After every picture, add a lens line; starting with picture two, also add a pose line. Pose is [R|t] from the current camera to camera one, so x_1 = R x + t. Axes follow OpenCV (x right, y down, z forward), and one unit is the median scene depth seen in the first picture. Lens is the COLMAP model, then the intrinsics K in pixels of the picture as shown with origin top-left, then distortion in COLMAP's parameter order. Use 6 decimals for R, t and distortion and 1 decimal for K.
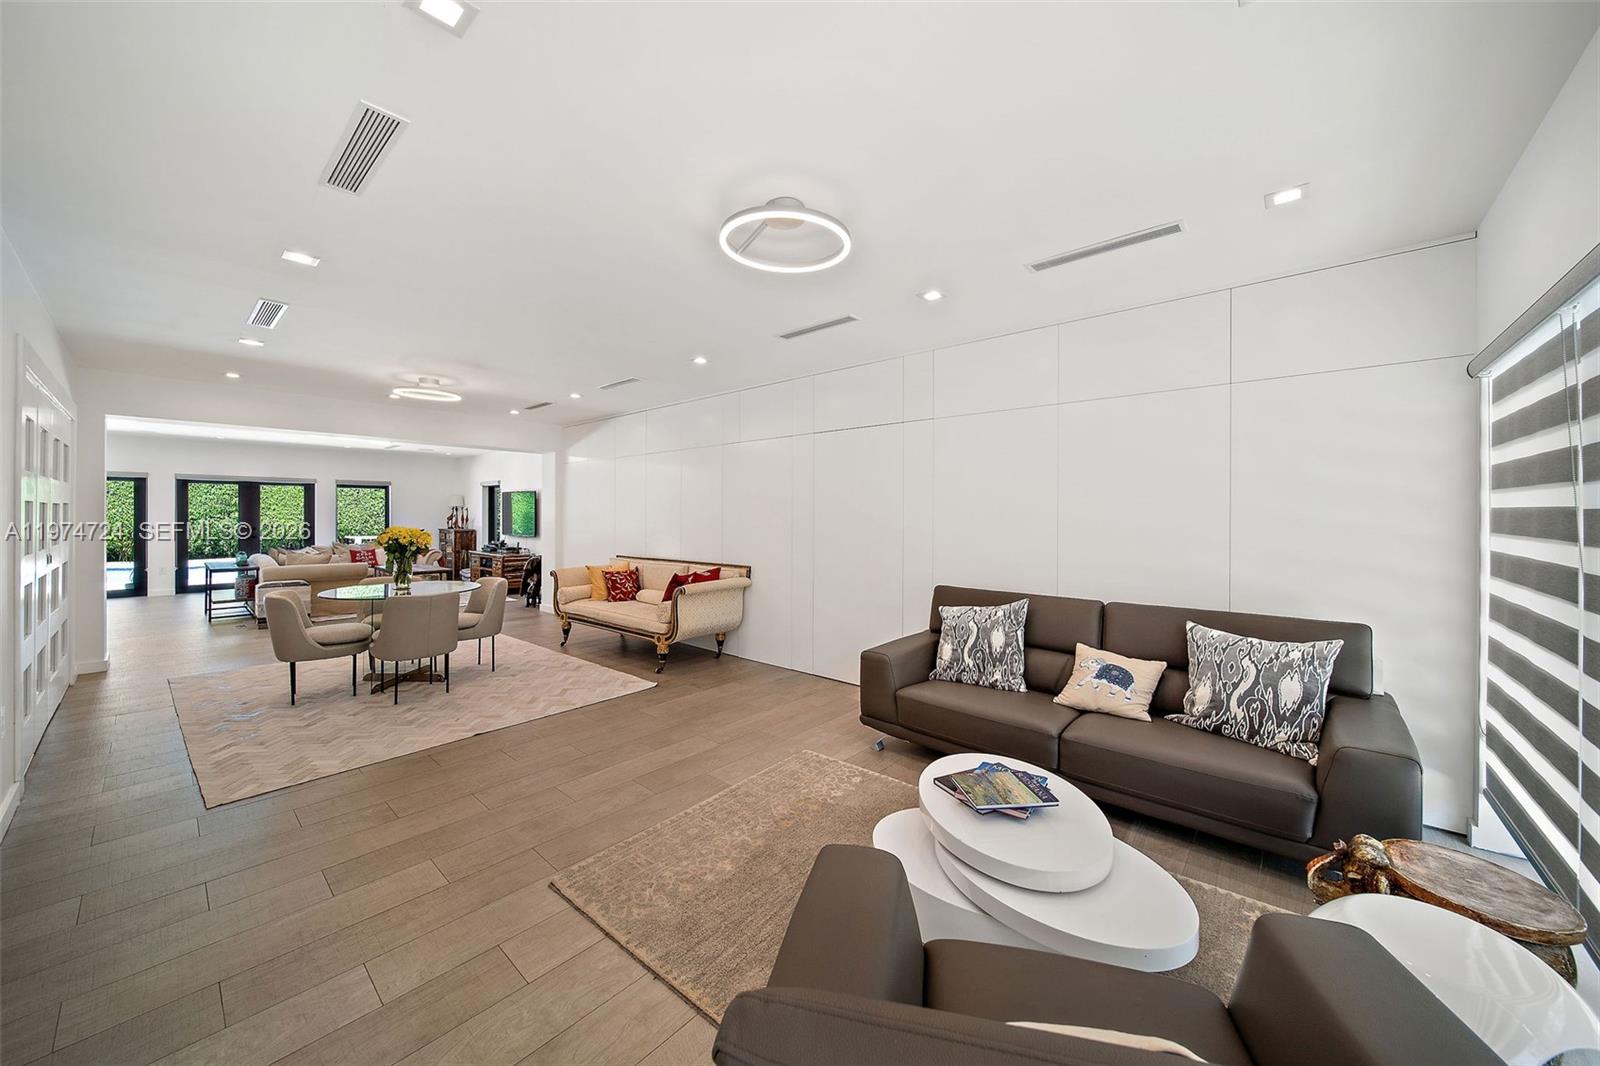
lens RADIAL K [[580.9, 0, 787.4], [0, 580.9, 509.1], [0, 0, 1]] dist [-0.001603, -0.001466]
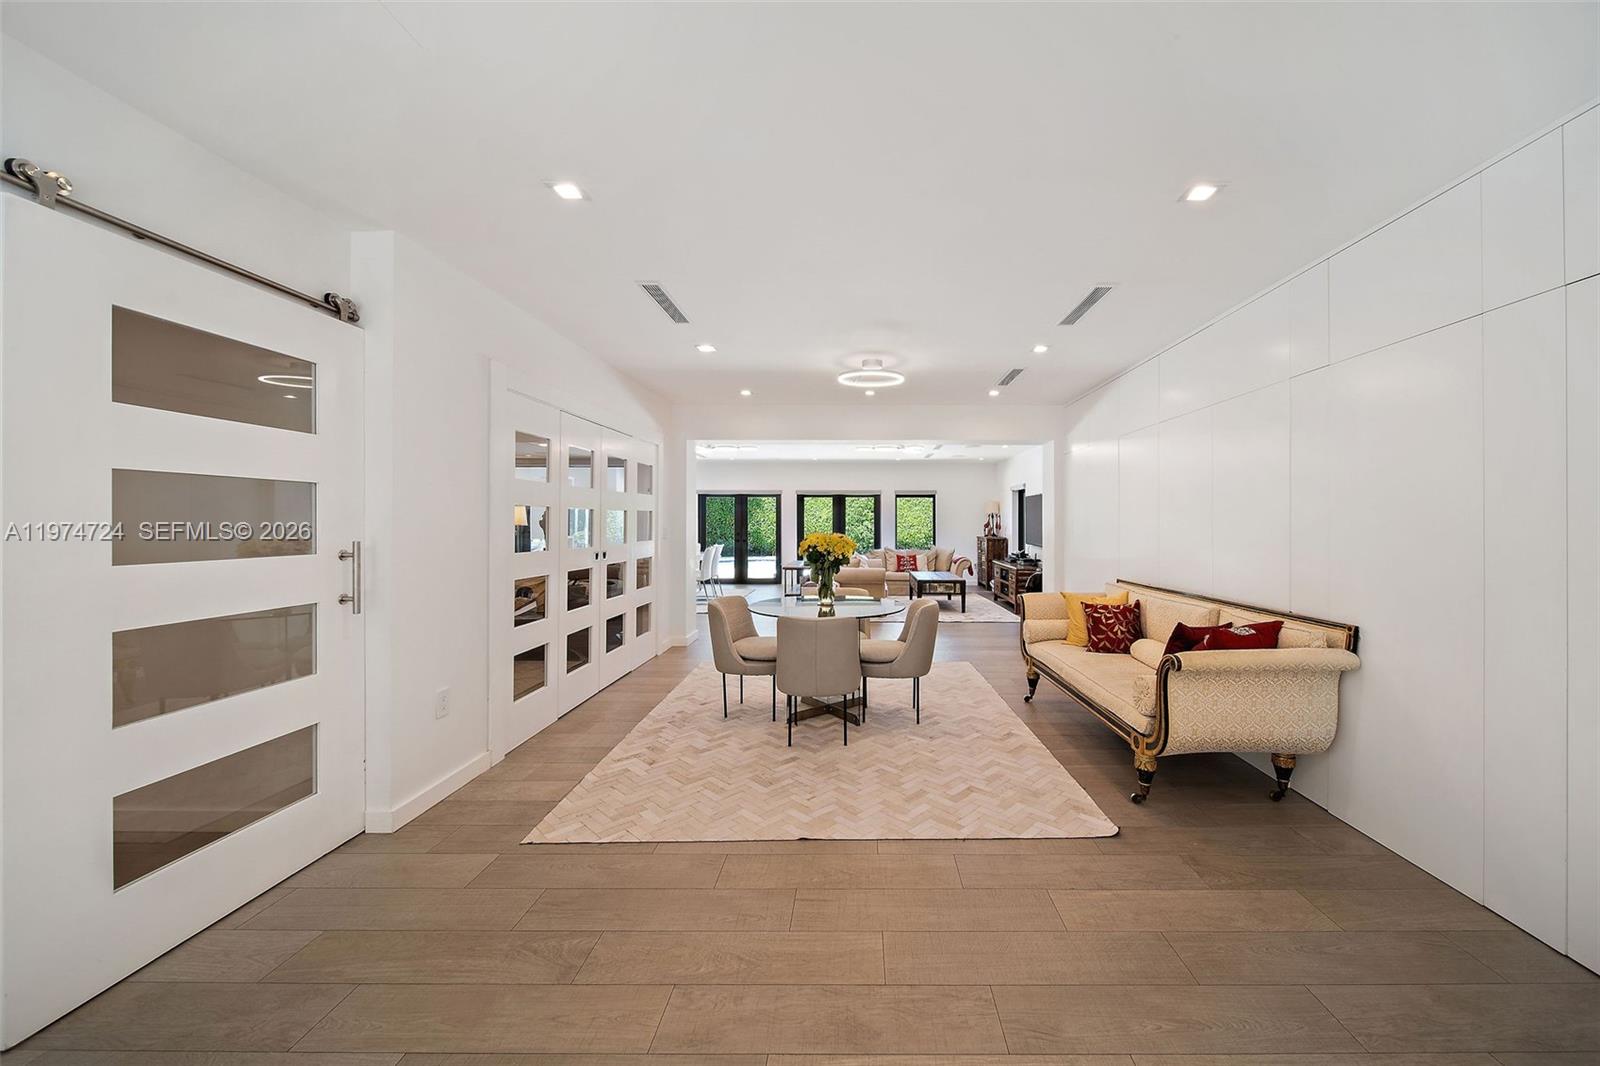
lens RADIAL K [[580.9, 0, 871.9], [0, 580.9, 523.5], [0, 0, 1]] dist [-0.001603, -0.001466]
pose [[0.677179, -0.001139, -0.735817, 0.012215], [0.007501, 0.999958, 0.005355, 0.010186], [0.735780, -0.009145, 0.677159, 0.373671]]
